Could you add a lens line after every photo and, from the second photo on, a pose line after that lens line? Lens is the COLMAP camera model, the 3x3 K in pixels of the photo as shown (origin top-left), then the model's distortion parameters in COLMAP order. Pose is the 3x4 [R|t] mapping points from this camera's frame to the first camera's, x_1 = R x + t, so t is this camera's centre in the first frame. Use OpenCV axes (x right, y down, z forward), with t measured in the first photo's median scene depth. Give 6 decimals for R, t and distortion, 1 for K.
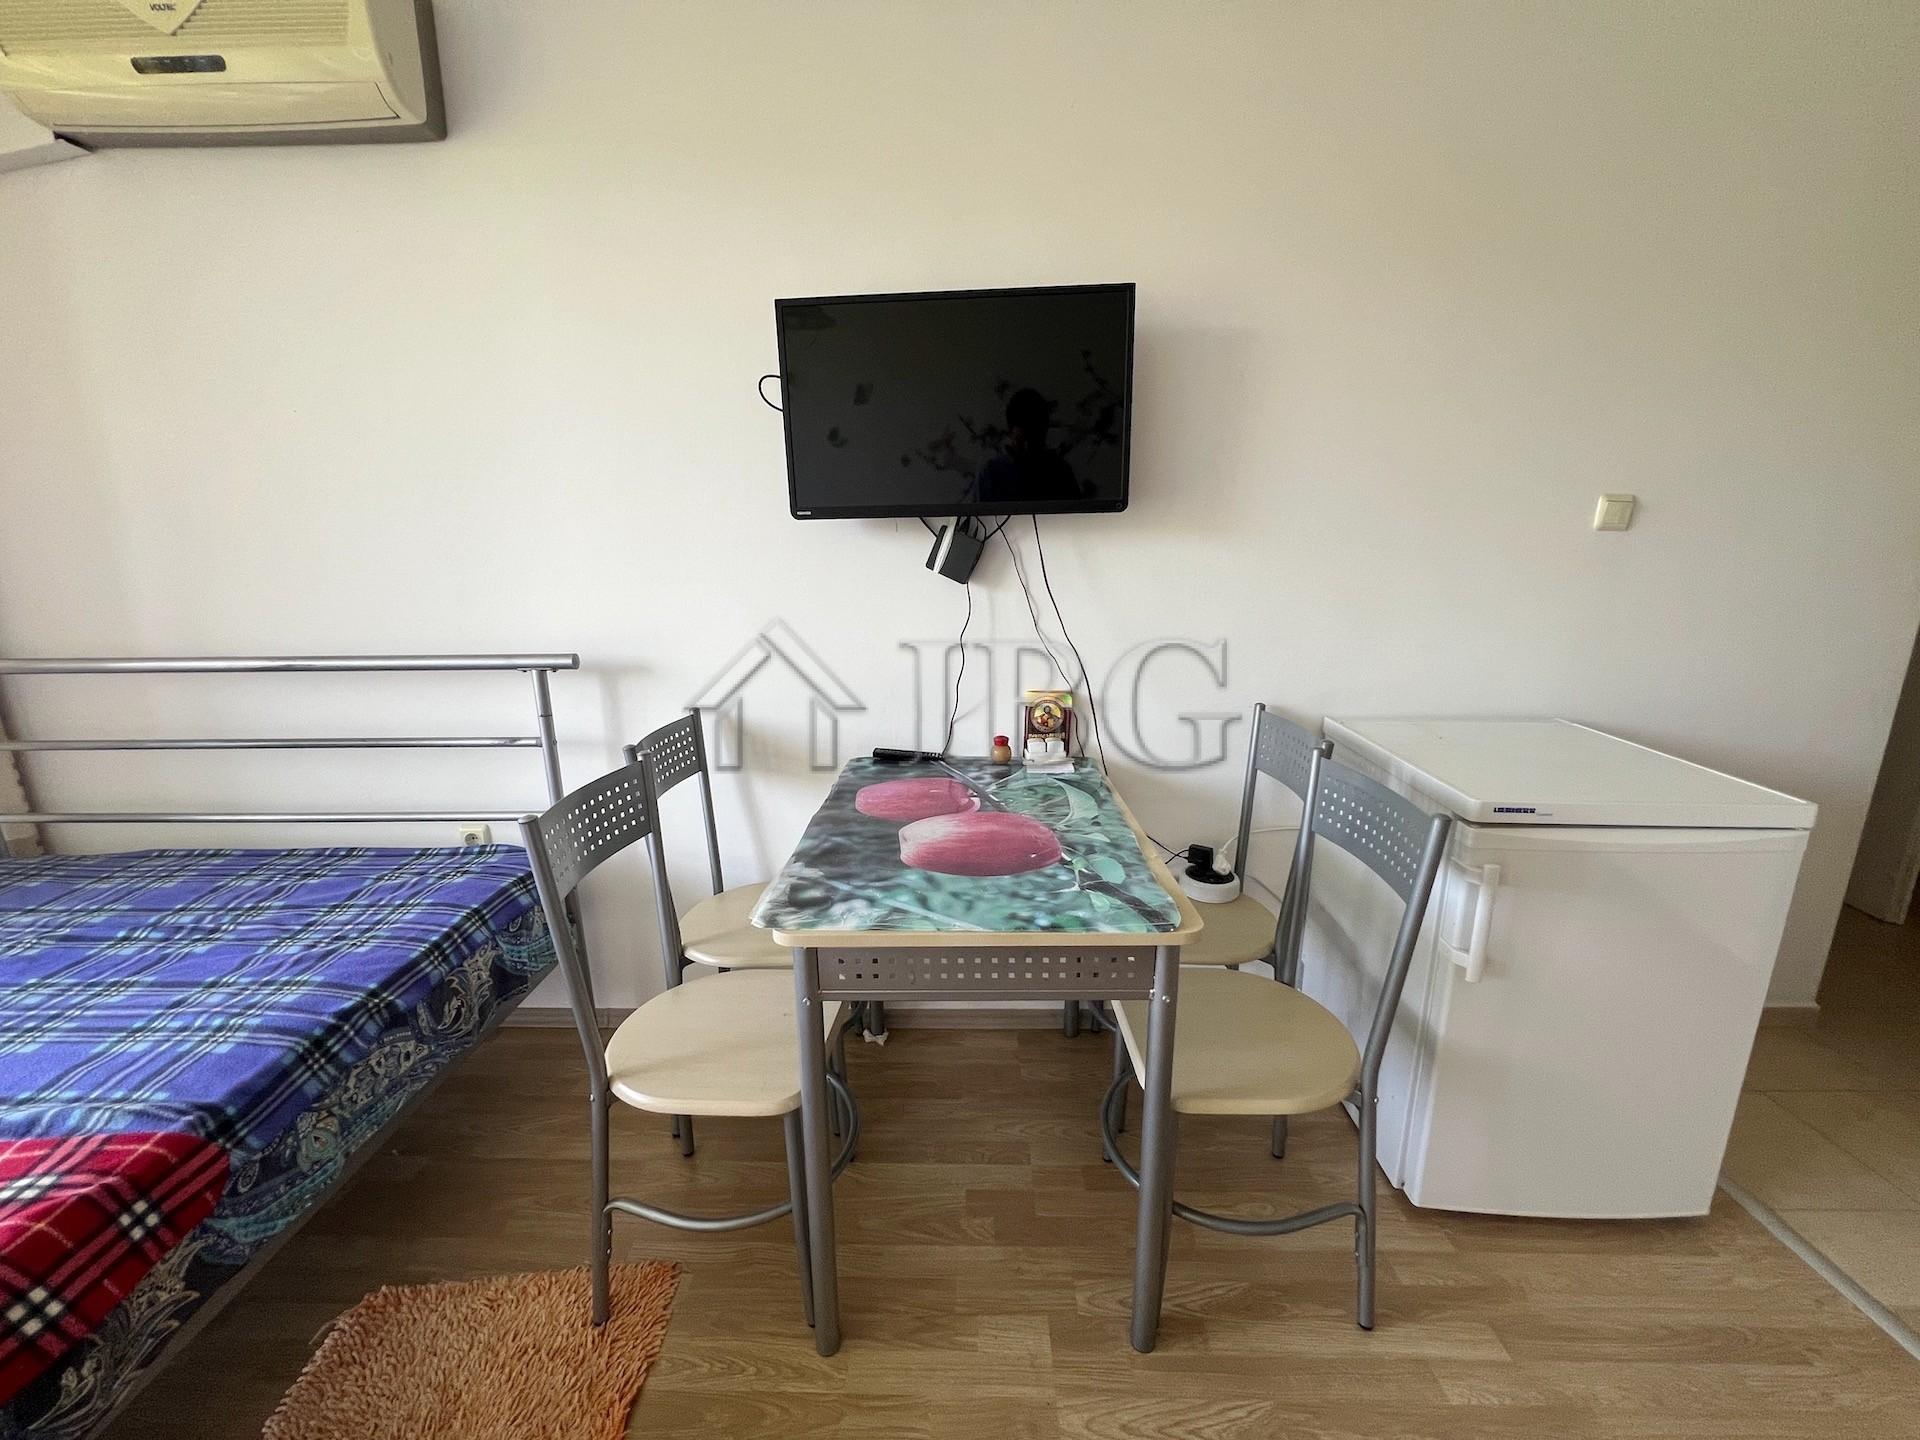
lens RADIAL K [[769.0, 0, 960.2], [0, 769.0, 719.9], [0, 0, 1]] dist [-0.003008, 0.000223]
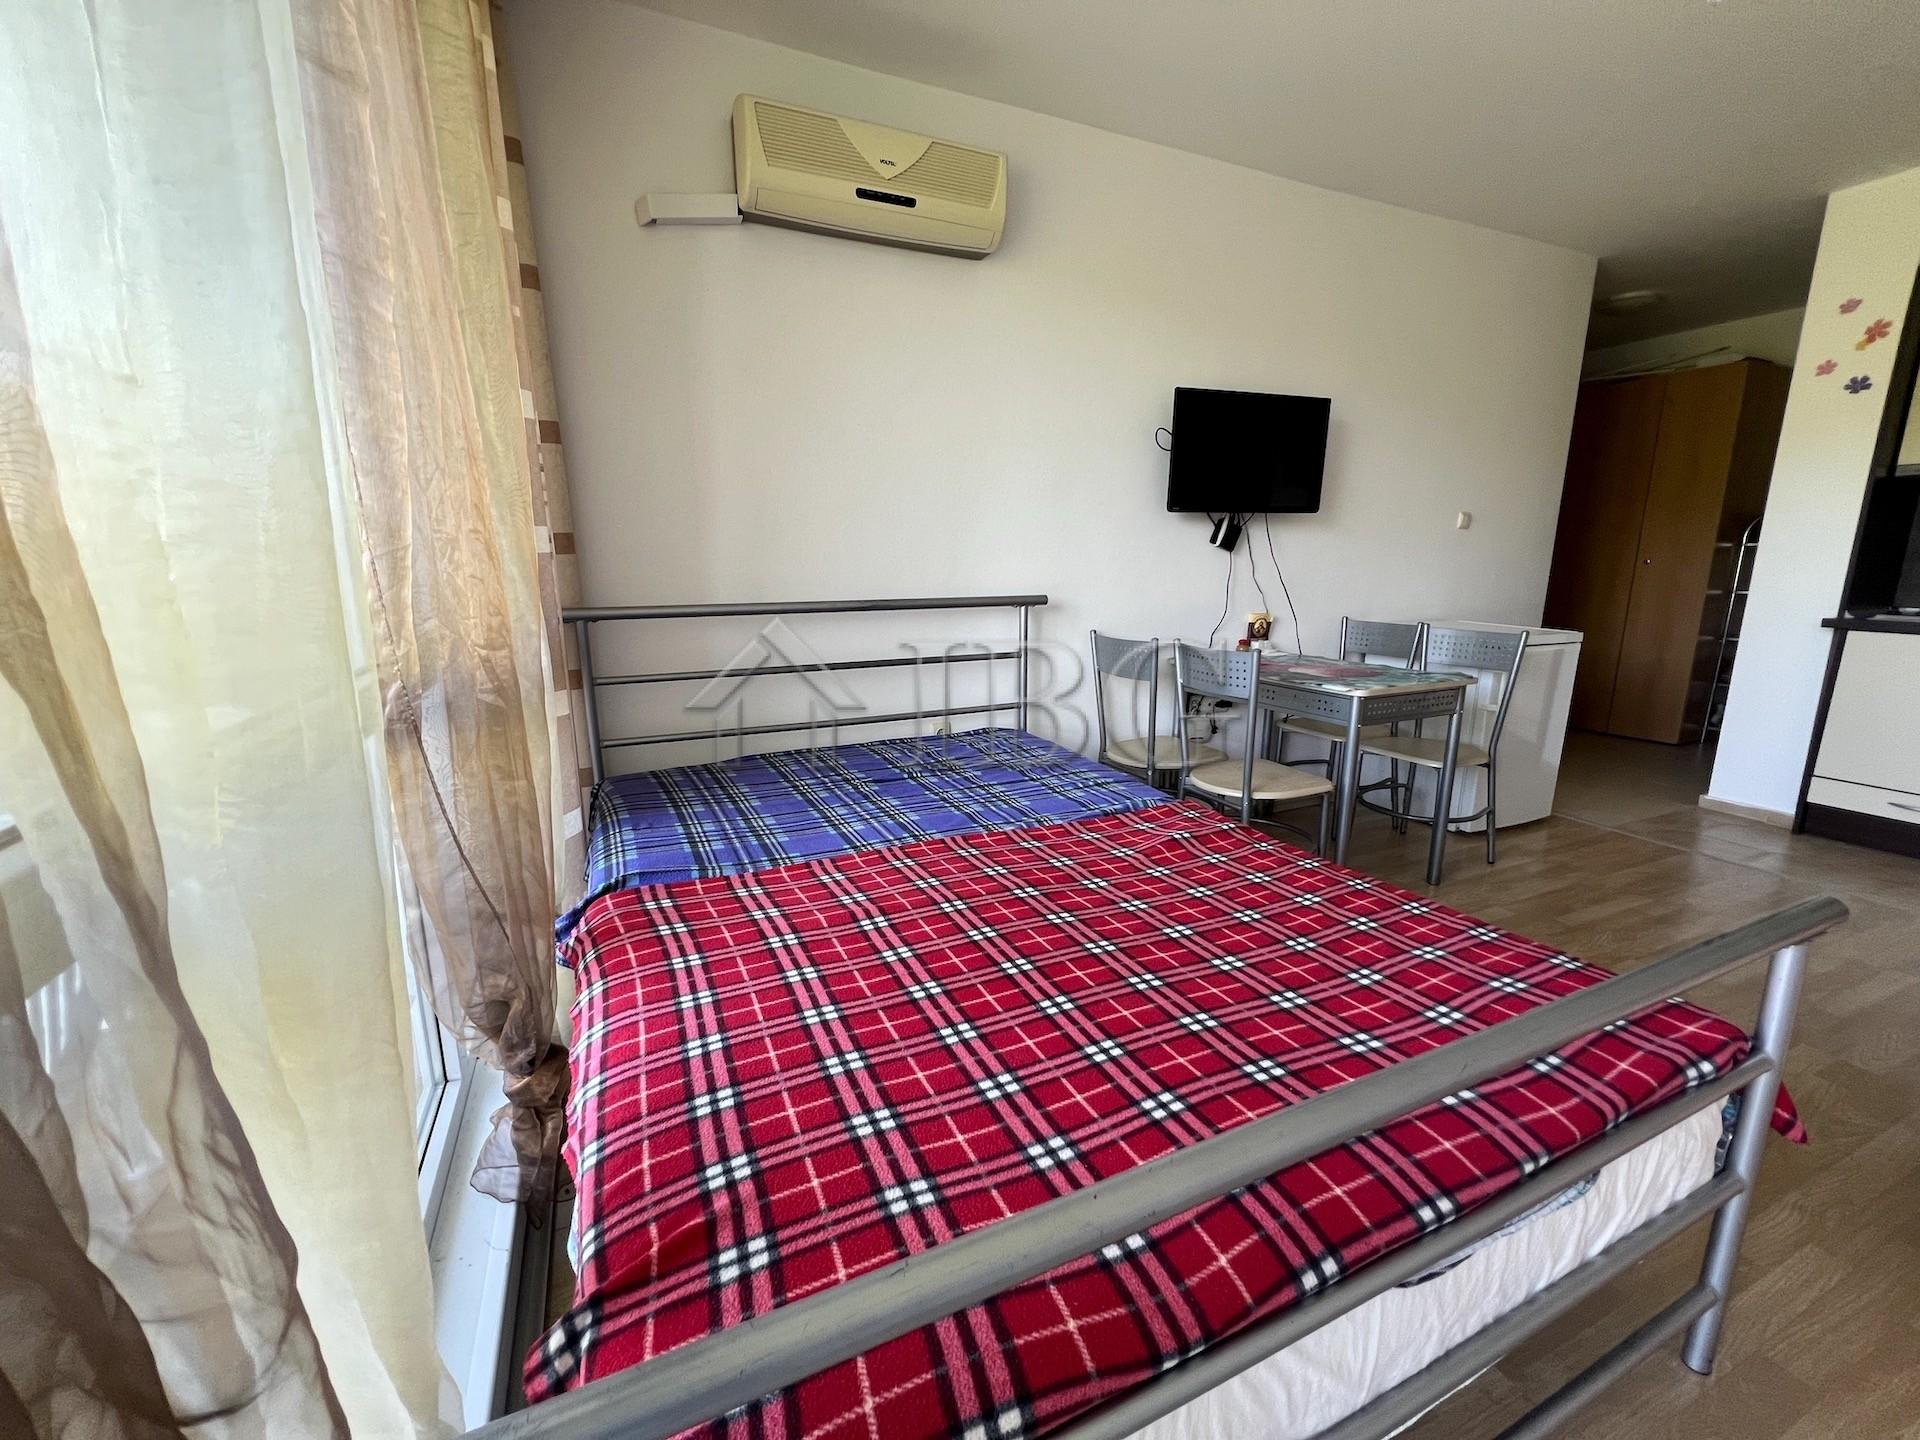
lens RADIAL K [[769.0, 0, 958.5], [0, 769.0, 717.1], [0, 0, 1]] dist [-0.003008, 0.000223]
pose [[0.903968, -0.080817, 0.419893, -1.403577], [0.089601, 0.995977, -0.001200, 0.154619], [-0.418106, 0.038708, 0.907573, -0.343081]]
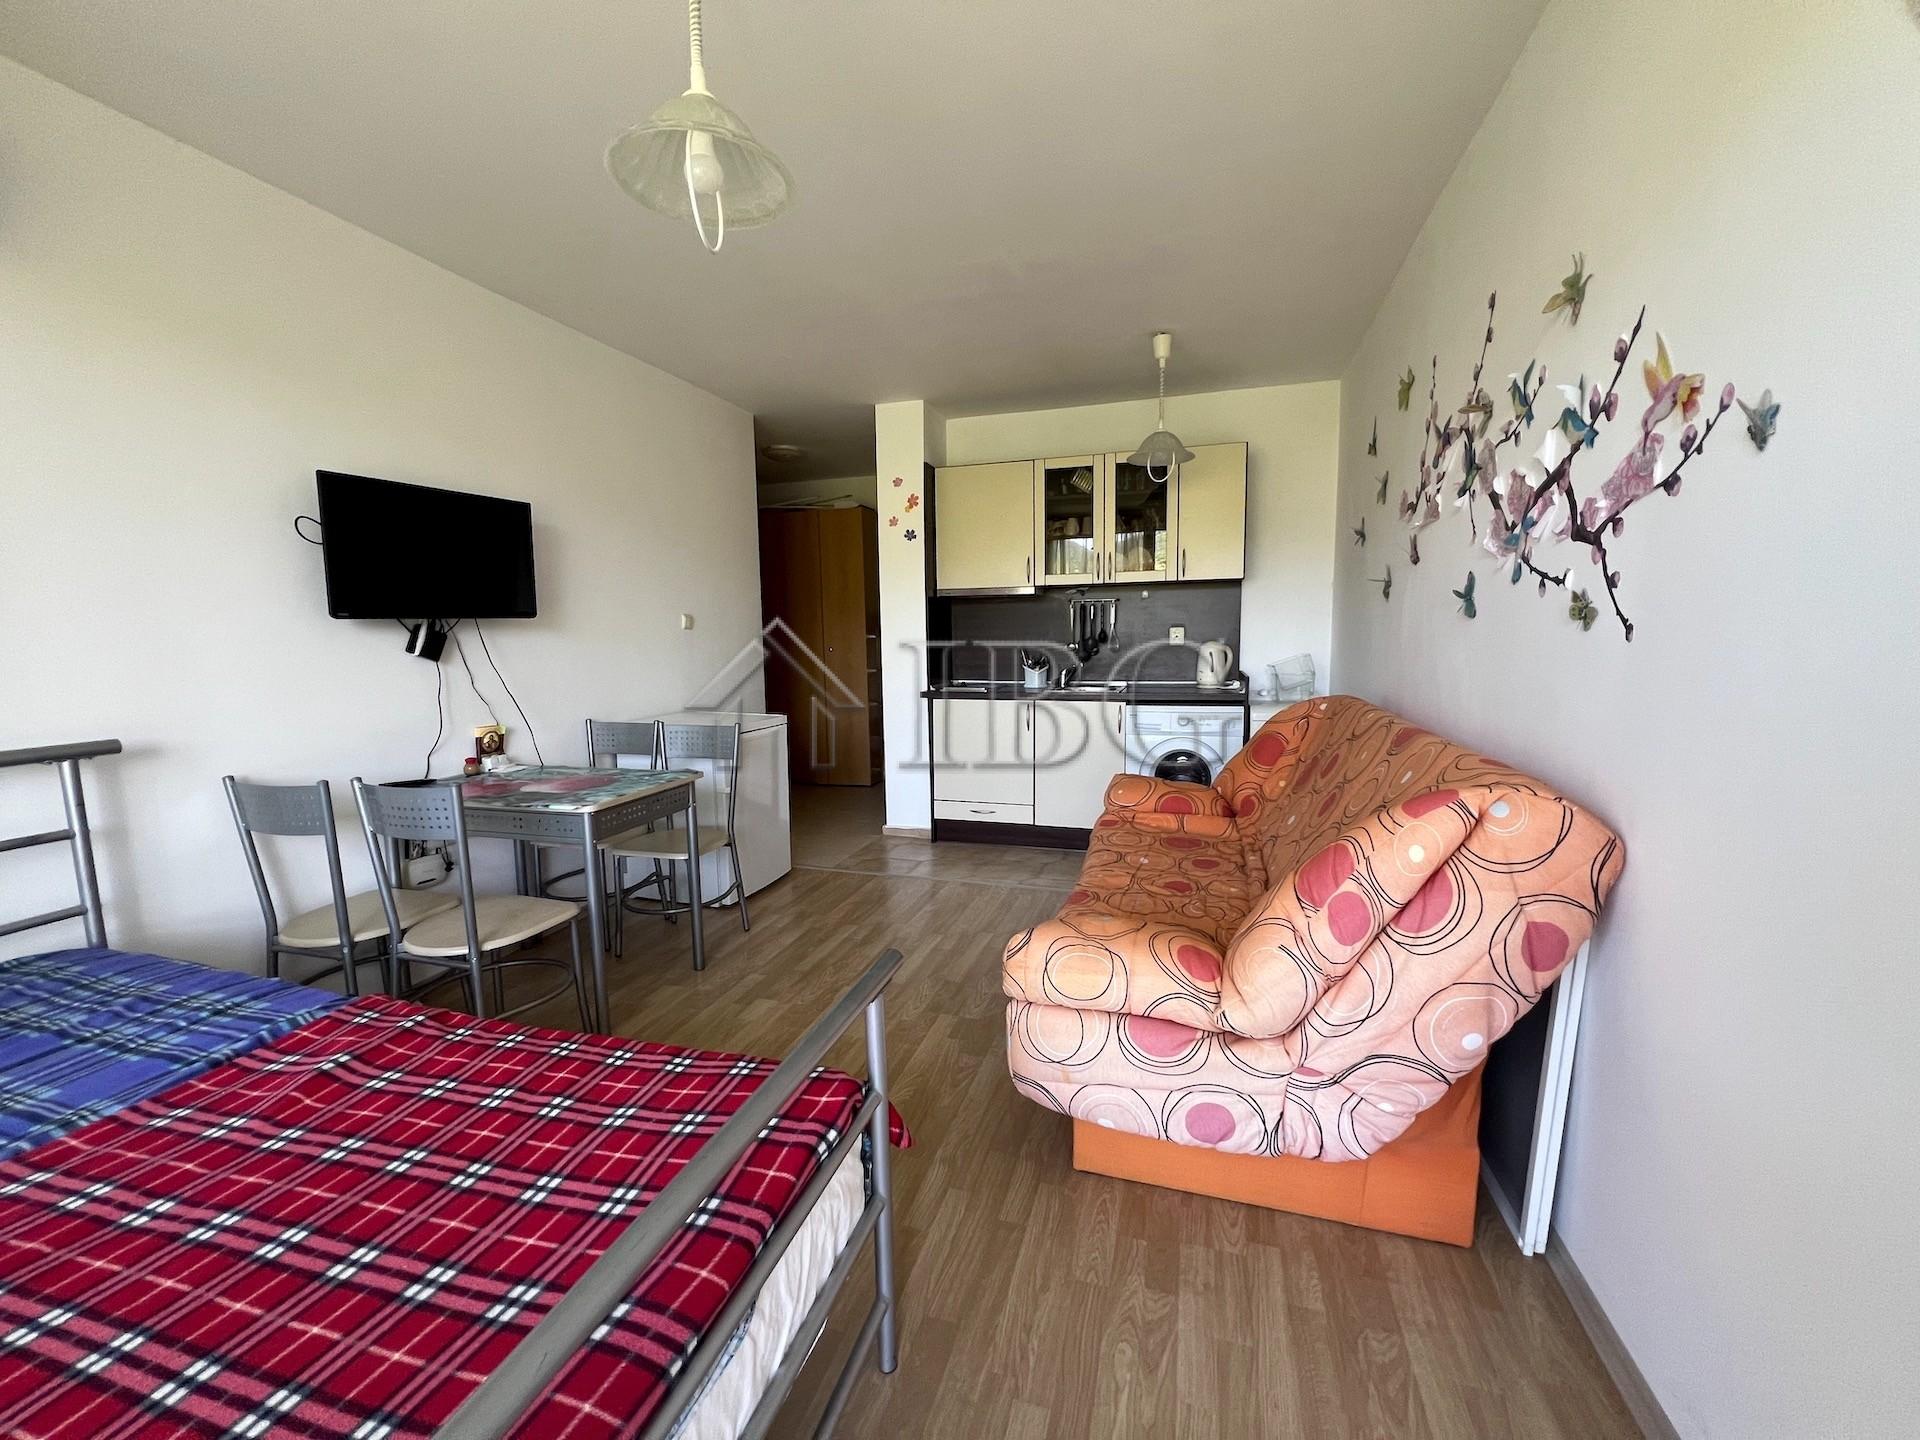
lens RADIAL K [[769.0, 0, 957.1], [0, 769.0, 715.6], [0, 0, 1]] dist [-0.003008, 0.000223]
pose [[0.271645, -0.102591, 0.956914, -1.257069], [0.227082, 0.973060, 0.039858, 0.108586], [-0.935223, 0.206471, 0.287624, -0.414053]]
